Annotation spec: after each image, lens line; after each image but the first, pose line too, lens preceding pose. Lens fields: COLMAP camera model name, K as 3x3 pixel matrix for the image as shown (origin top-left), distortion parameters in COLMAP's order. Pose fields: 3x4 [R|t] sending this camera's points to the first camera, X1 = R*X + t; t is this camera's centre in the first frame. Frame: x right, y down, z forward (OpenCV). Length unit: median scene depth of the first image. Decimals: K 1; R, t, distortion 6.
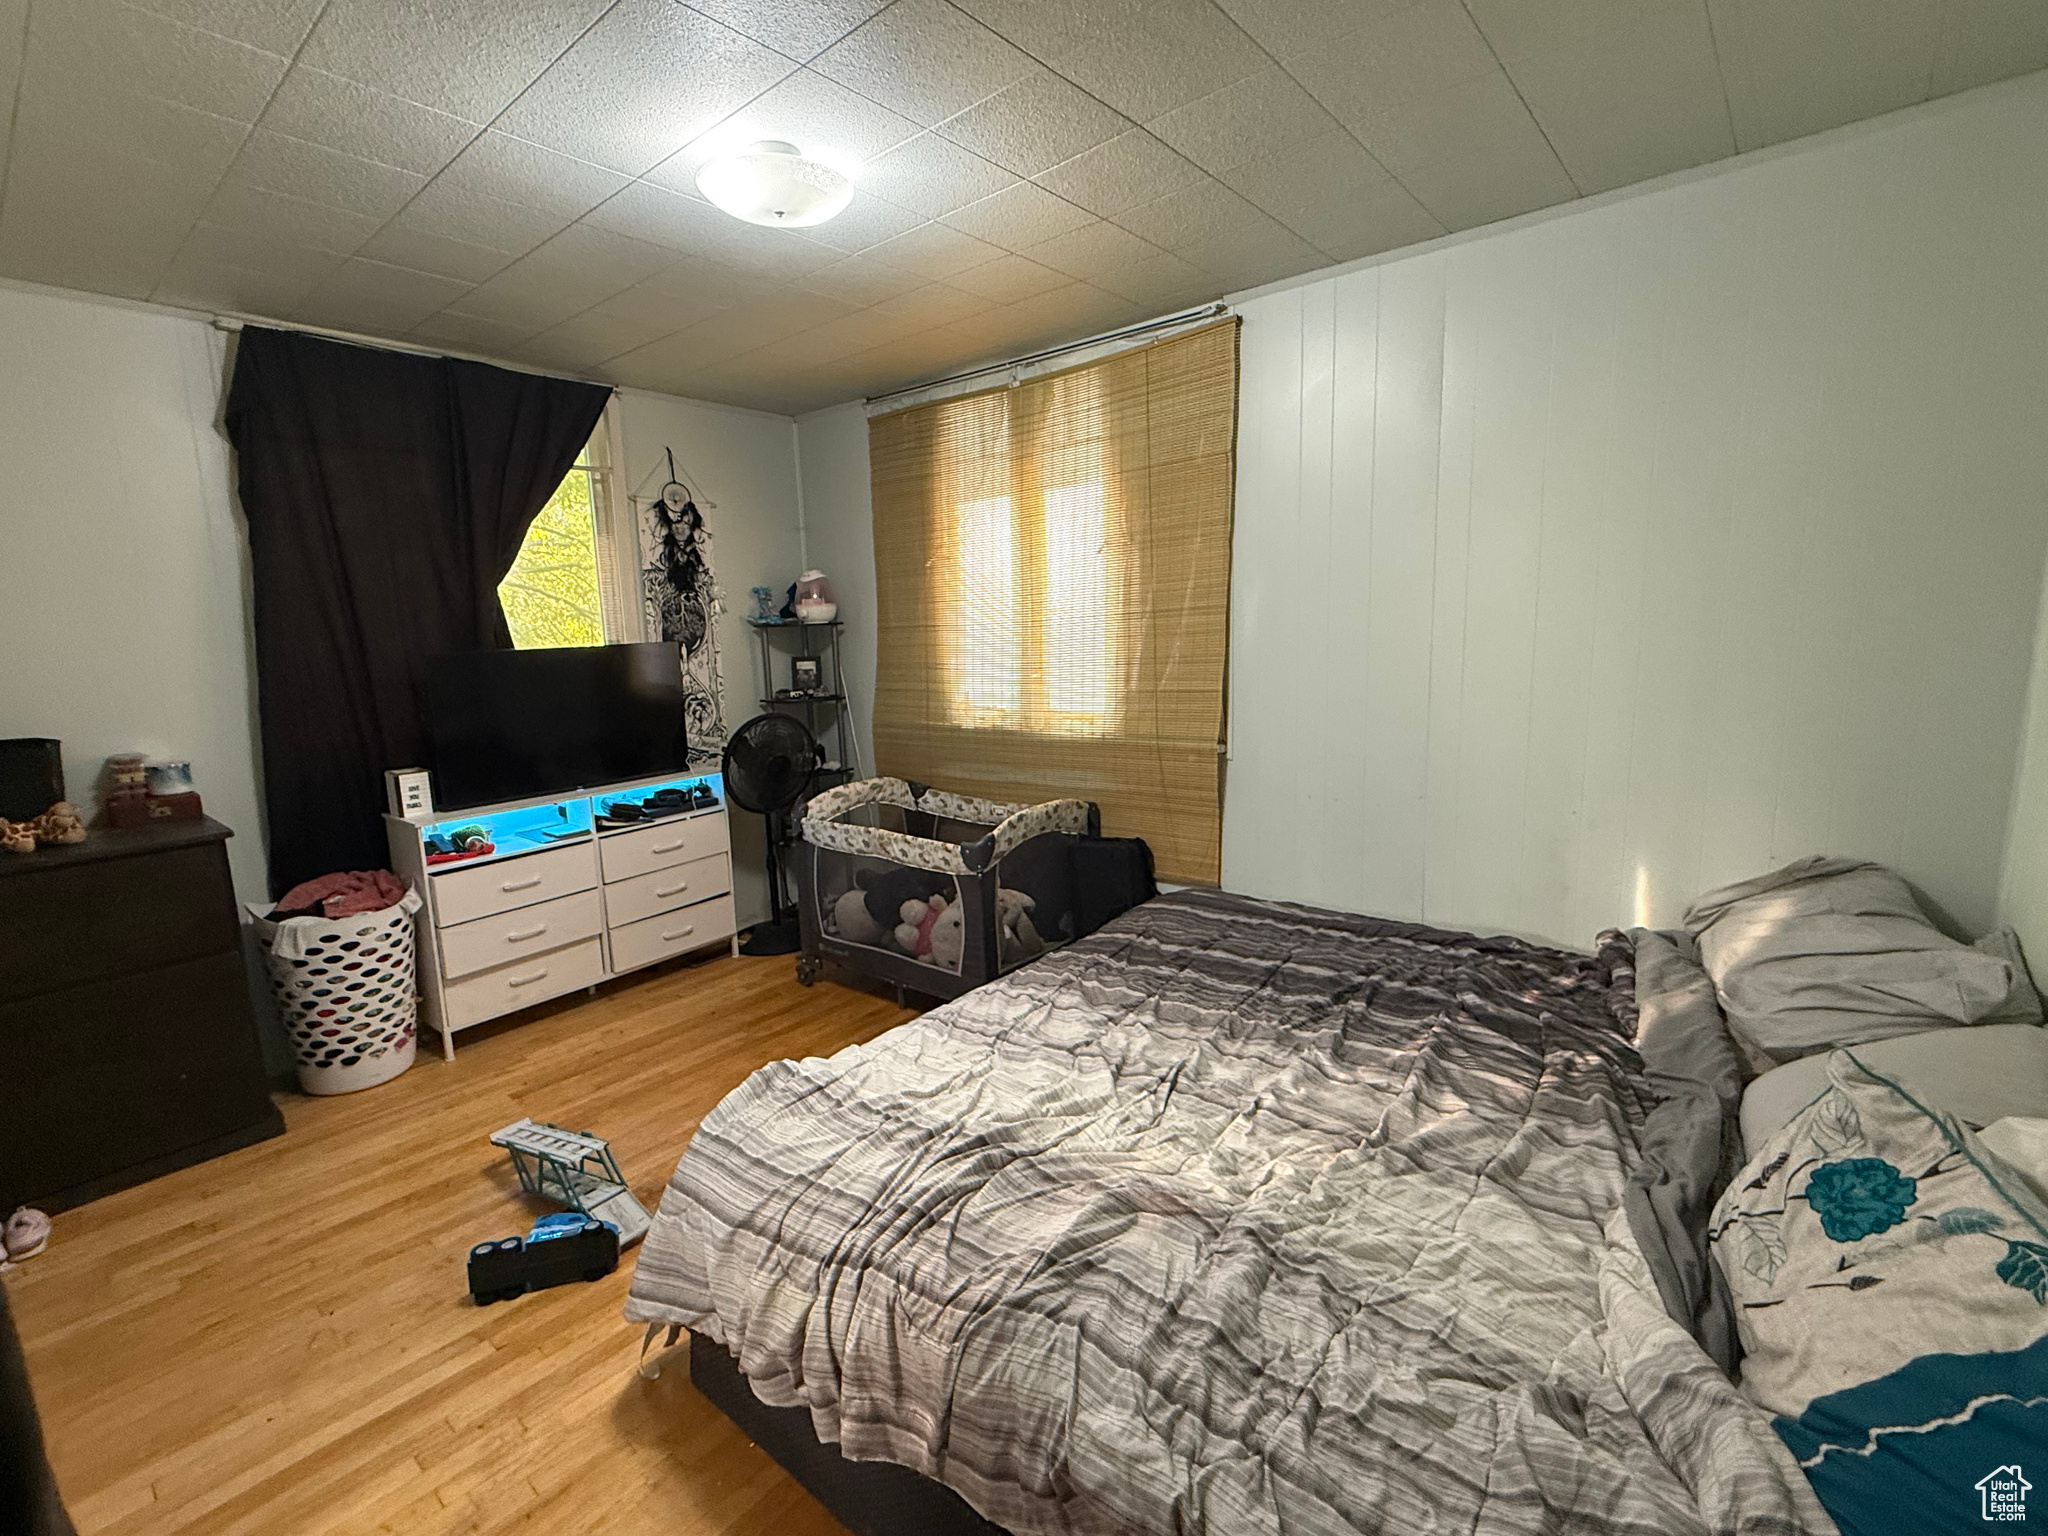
lens RADIAL K [[923.9, 0, 1031.3], [0, 923.9, 776.1], [0, 0, 1]] dist [0.000322, 0.000656]
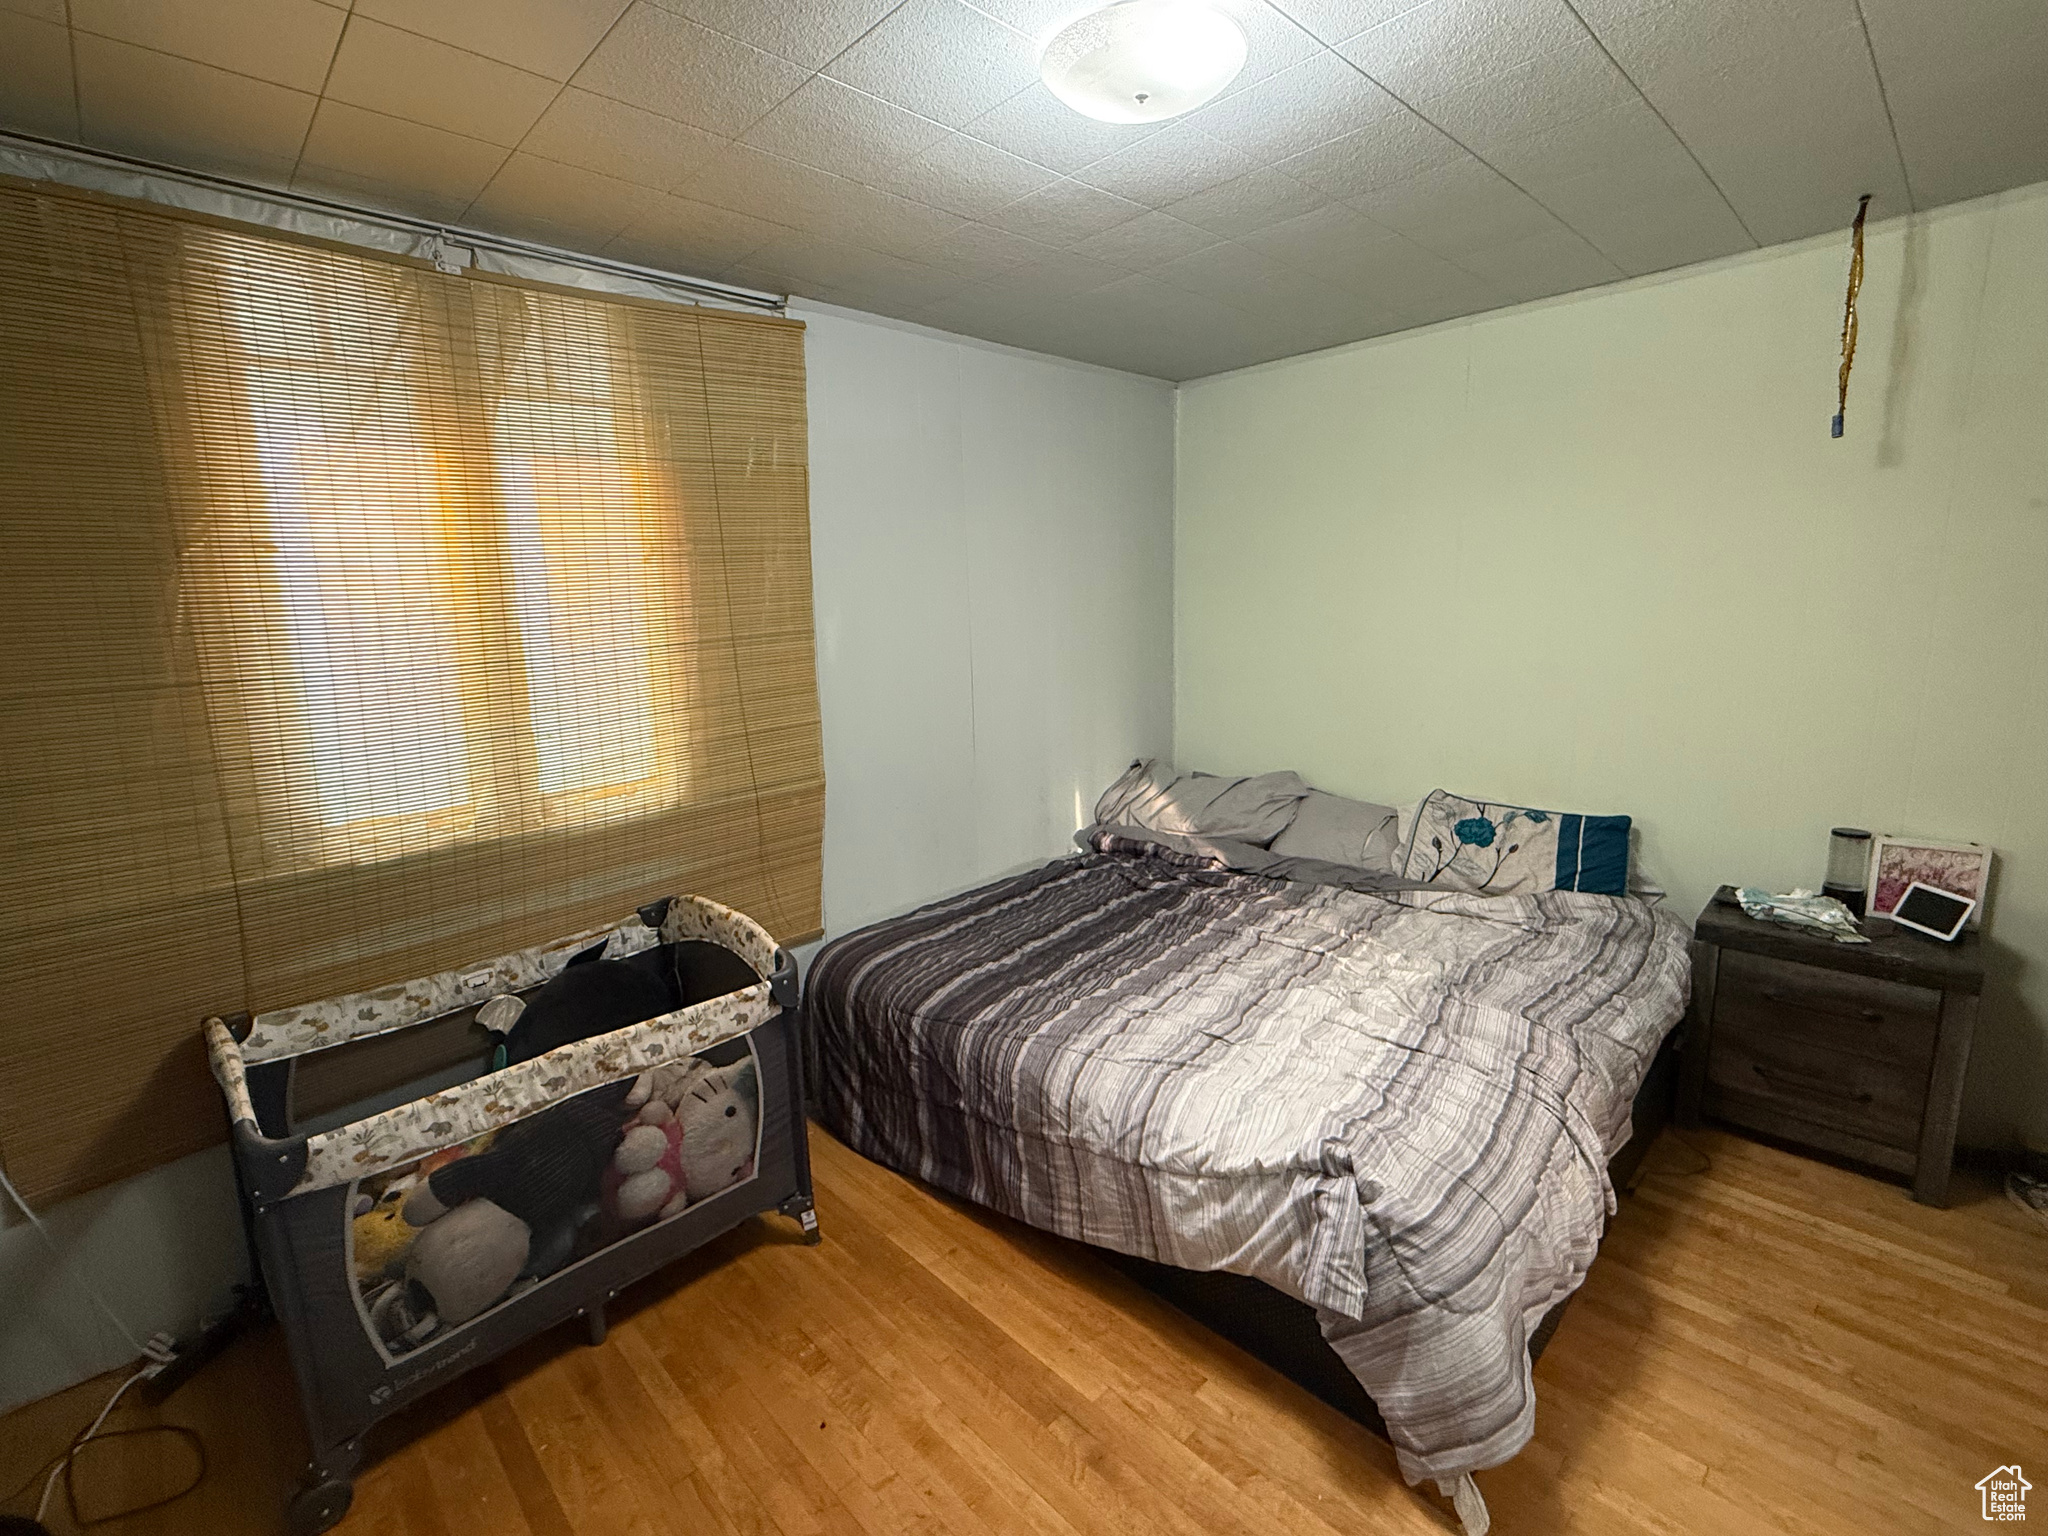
lens RADIAL K [[913.7, 0, 1023.0], [0, 913.7, 774.1], [0, 0, 1]] dist [0.000114, 0.000182]
pose [[0.105975, -0.160074, 0.981400, -0.739764], [0.195083, 0.971124, 0.137332, -0.137711], [-0.975045, 0.176901, 0.134143, 0.742083]]
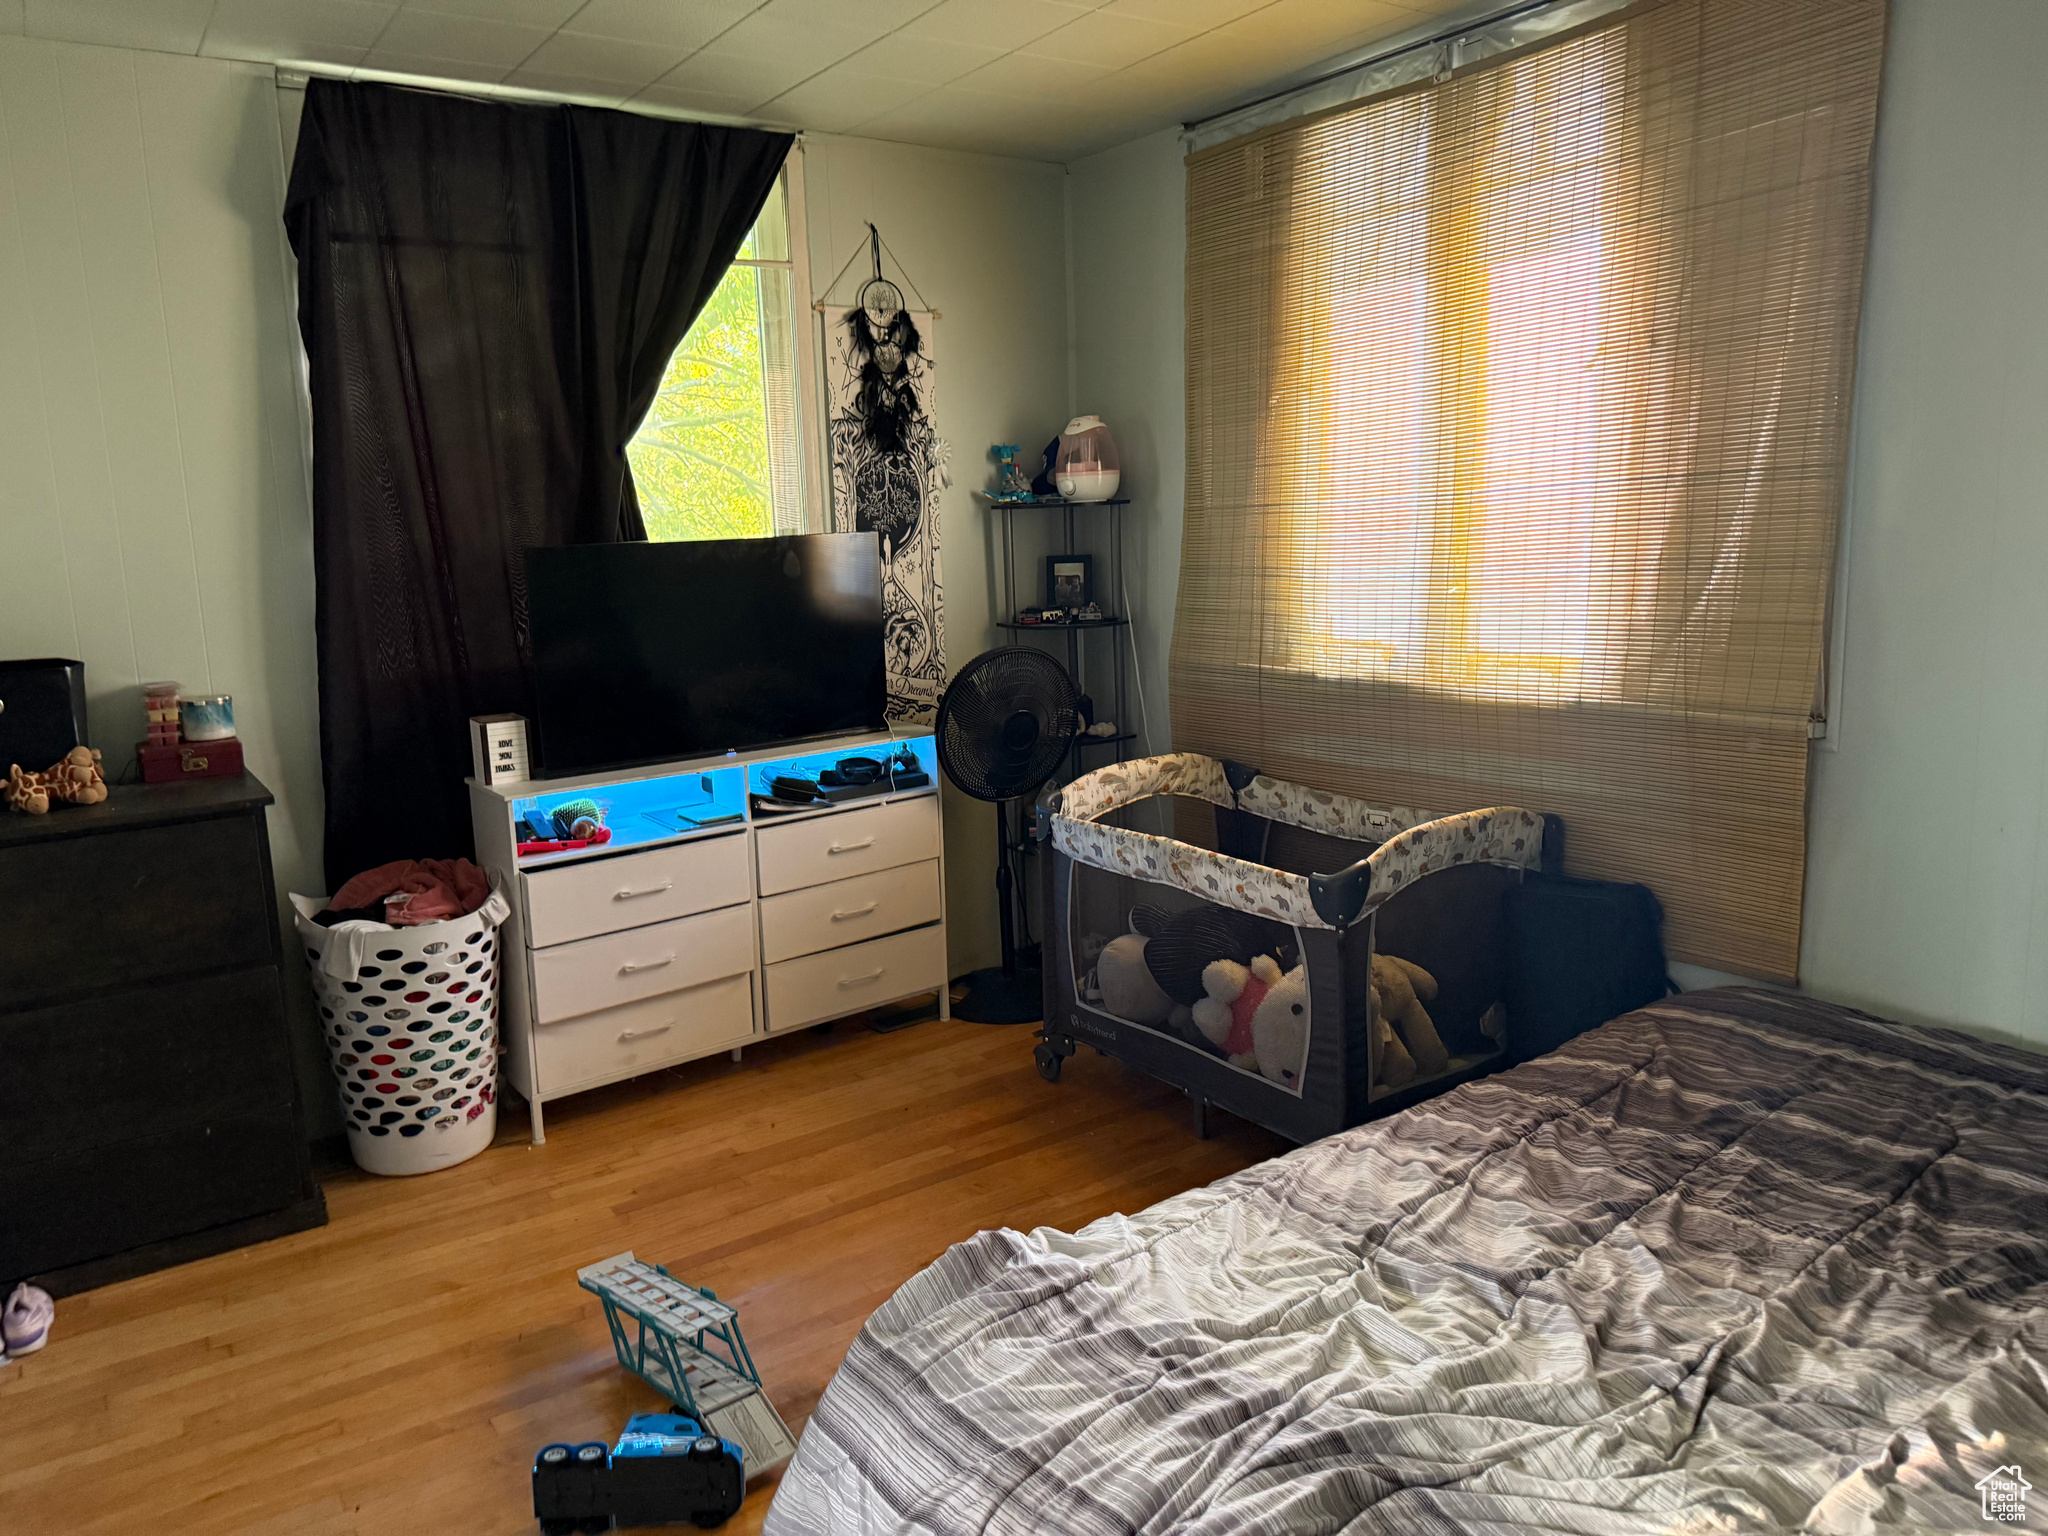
lens RADIAL K [[1434.2, 0, 1019.0], [0, 1434.2, 766.1], [0, 0, 1]] dist [0.085324, -0.115524]
pose [[0.962513, 0.044763, -0.267517, -0.012955], [-0.039851, 0.998923, 0.023766, -0.011294], [0.268293, -0.012214, 0.963260, 0.068915]]
